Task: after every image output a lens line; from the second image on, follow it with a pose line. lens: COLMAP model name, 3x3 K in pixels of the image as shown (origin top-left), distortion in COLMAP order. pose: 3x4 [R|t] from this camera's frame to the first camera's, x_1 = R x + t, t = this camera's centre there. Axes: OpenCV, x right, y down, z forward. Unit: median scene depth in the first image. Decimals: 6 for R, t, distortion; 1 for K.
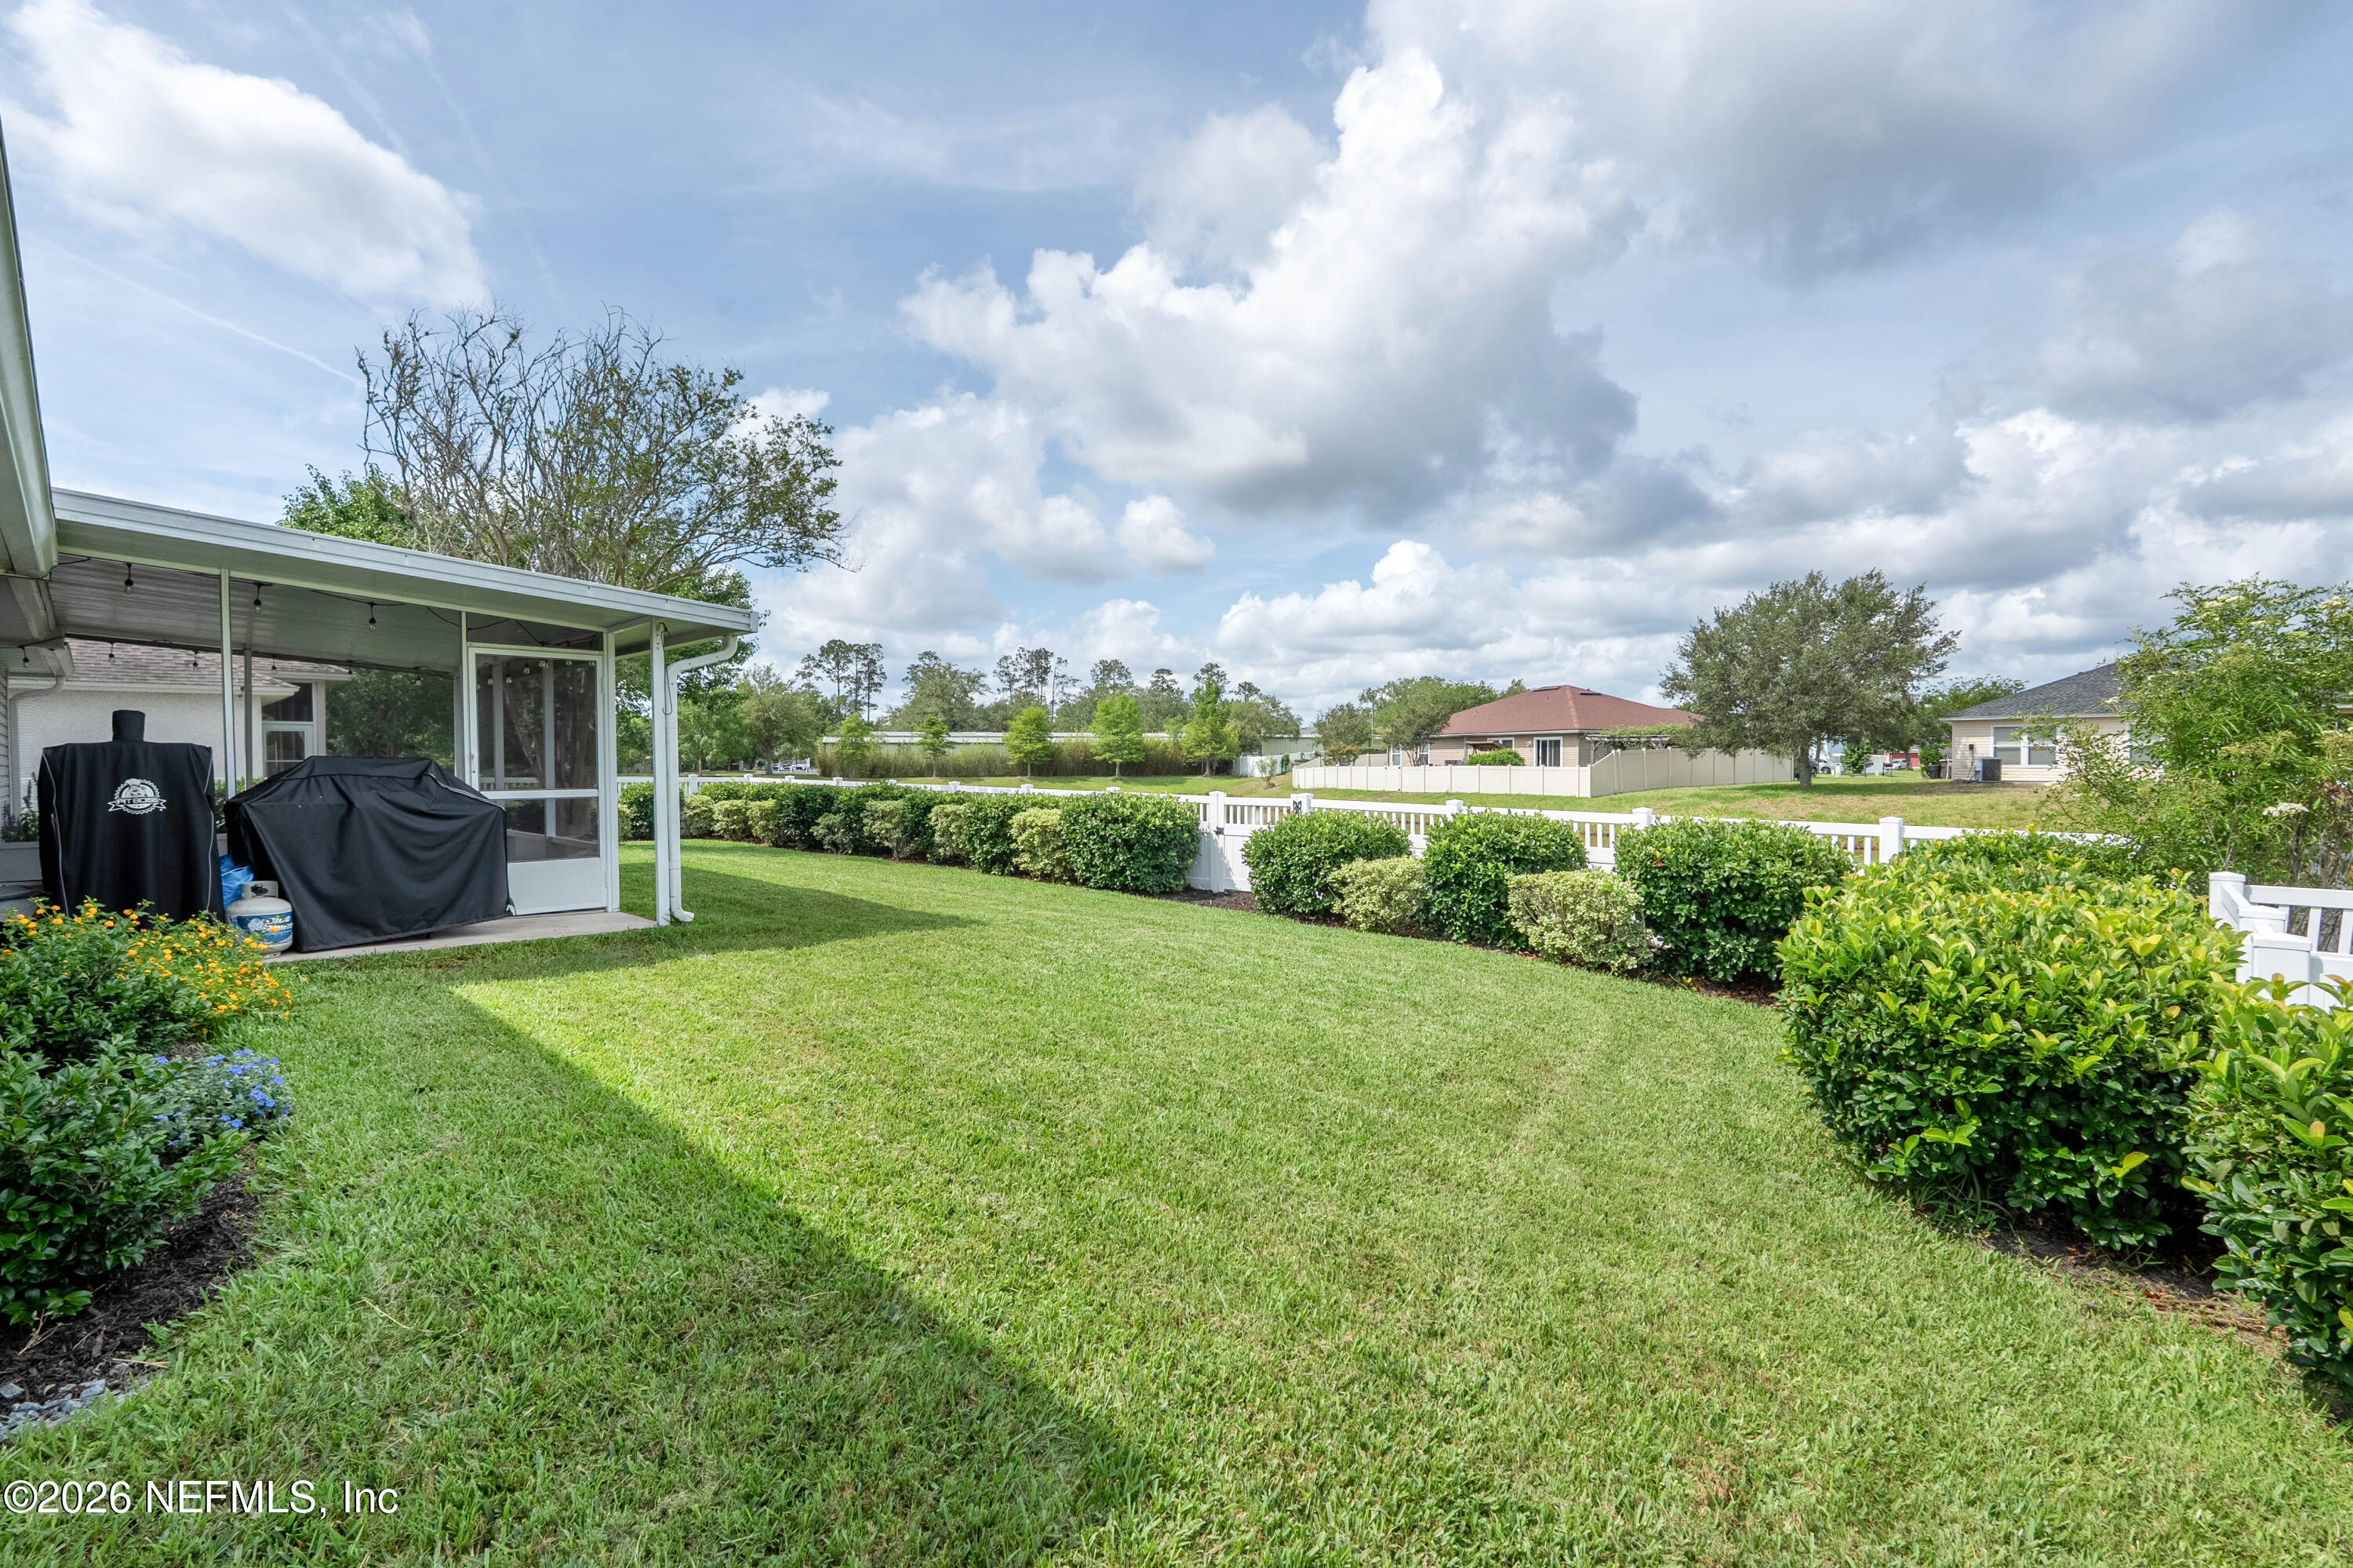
lens RADIAL K [[1009.1, 0, 1176.5], [0, 1009.1, 784.0], [0, 0, 1]] dist [0.001546, 0.000083]
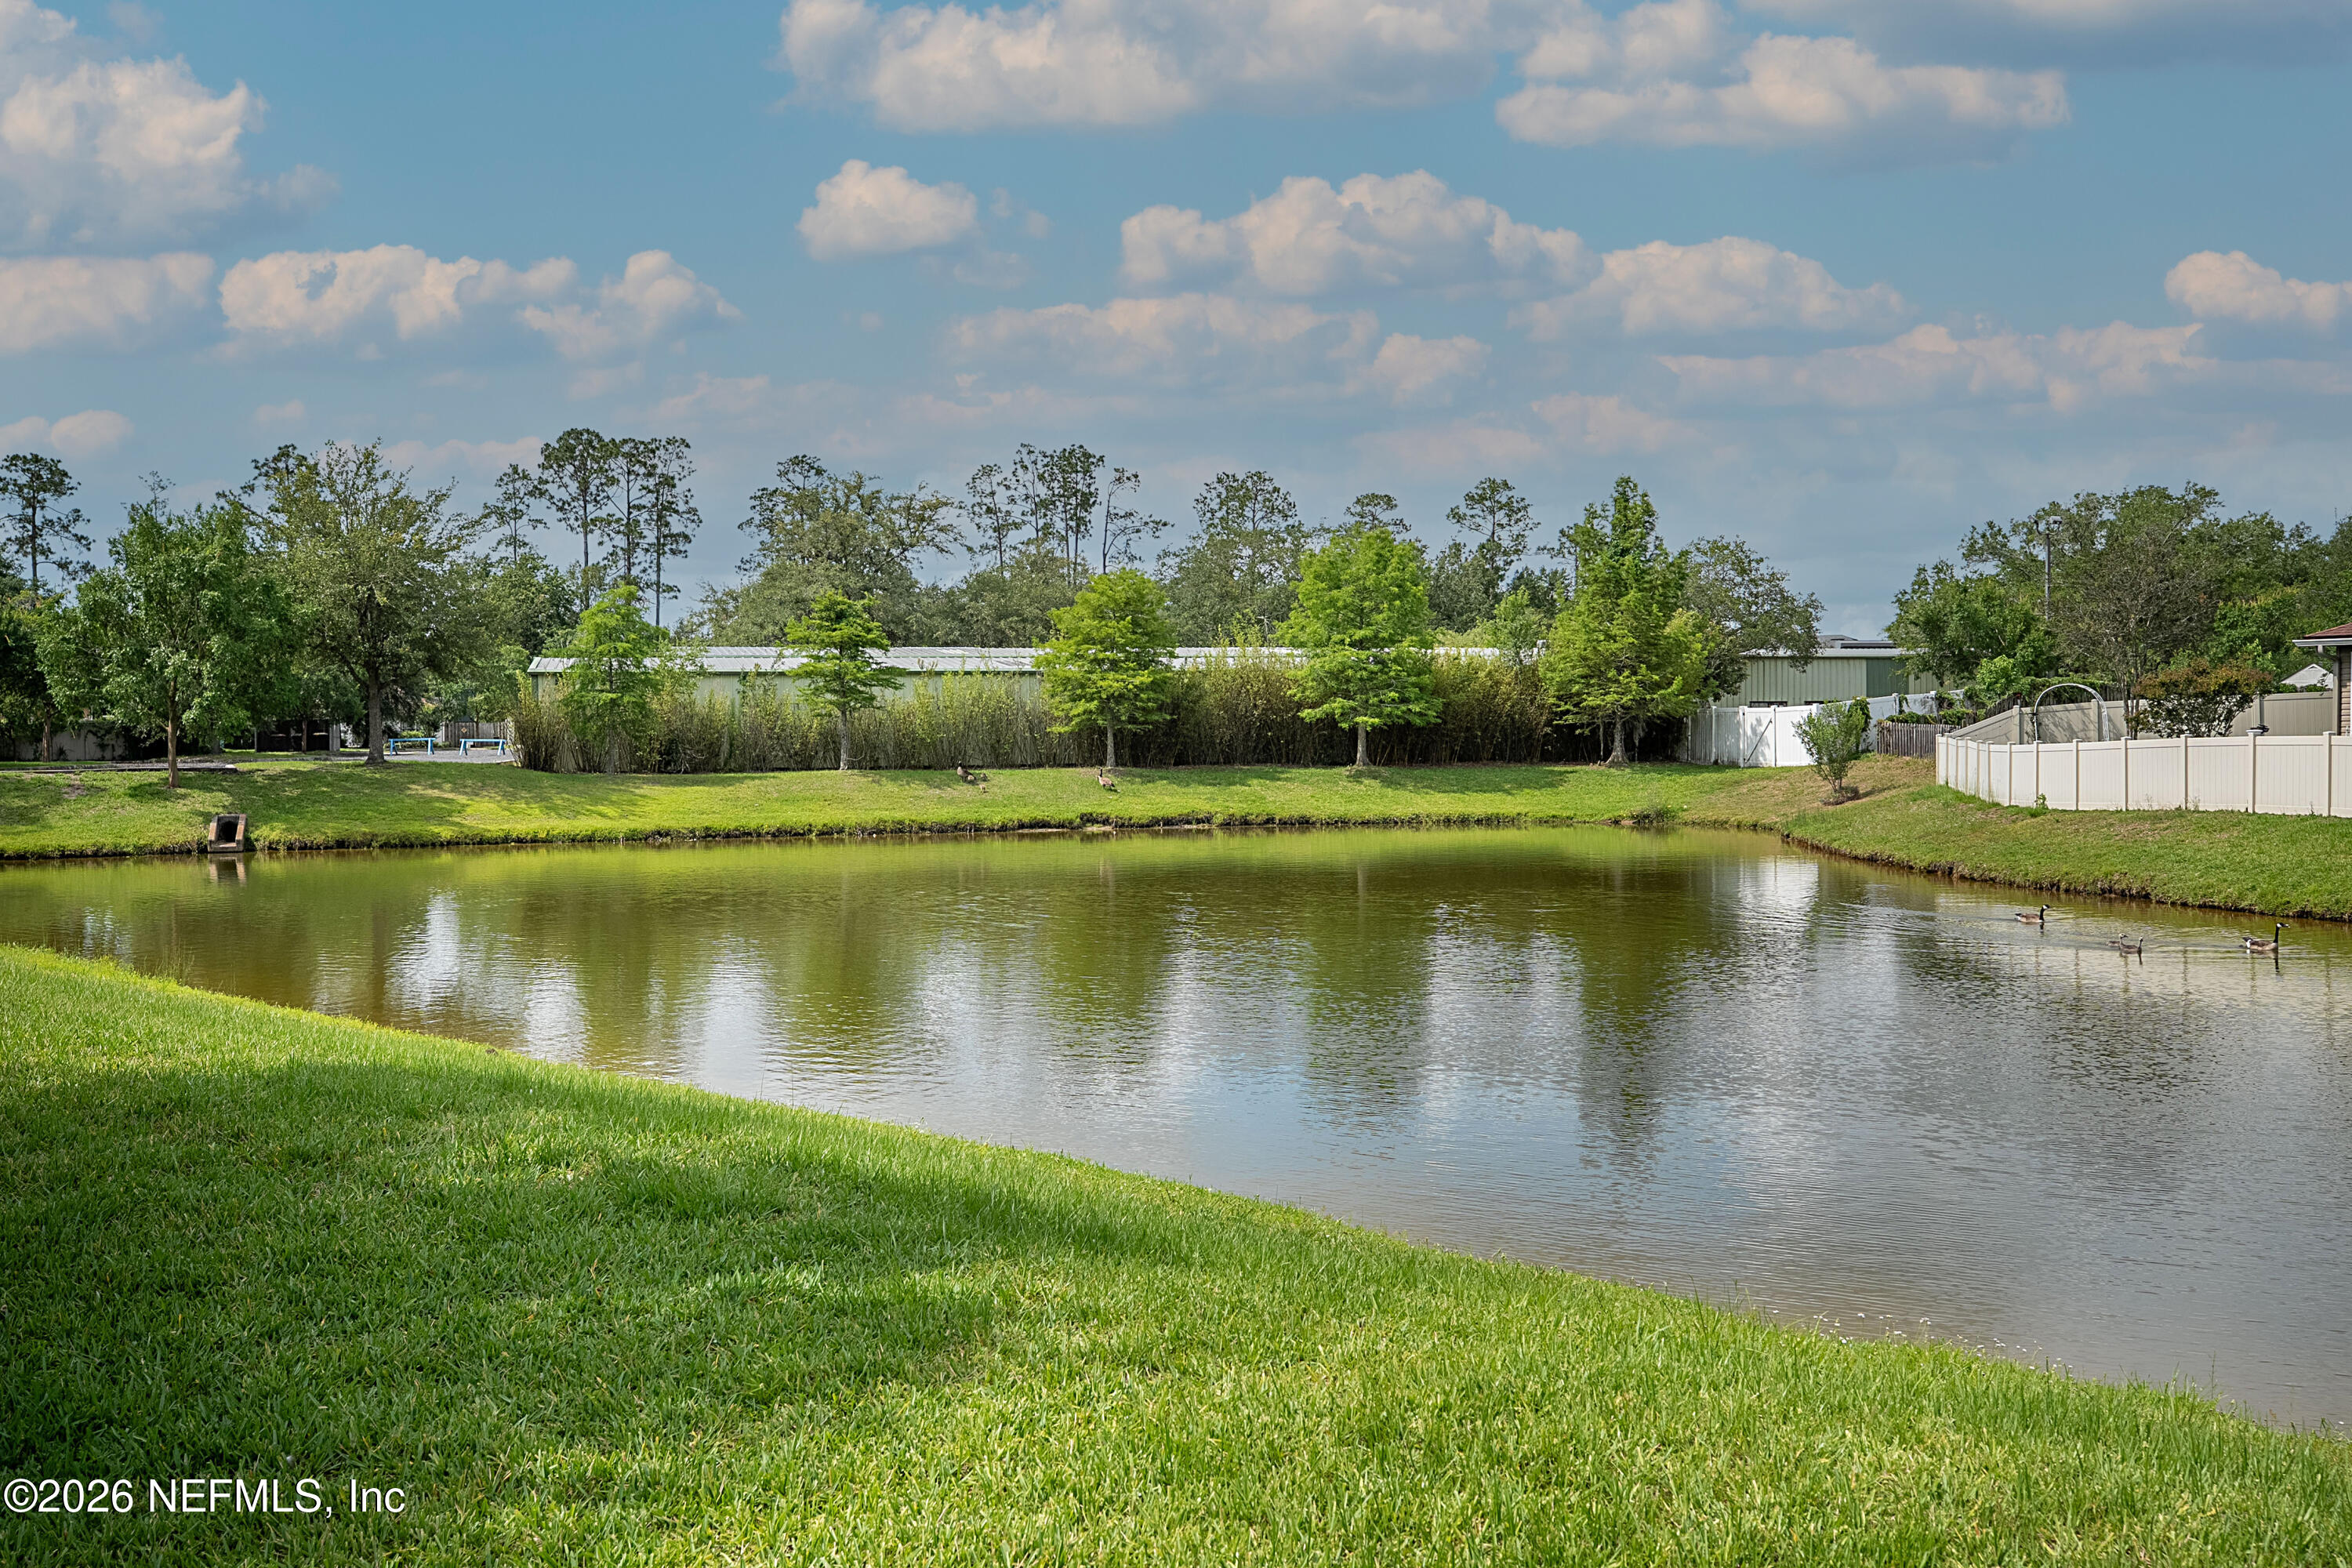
lens RADIAL K [[2322.2, 0, 1184.9], [0, 2322.2, 793.4], [0, 0, 1]] dist [0.002670, 0.013834]
pose [[0.997294, -0.001471, -0.073500, -0.035156], [0.002026, 0.999970, 0.007475, -0.002521], [0.073487, -0.007604, 0.997267, 0.116368]]
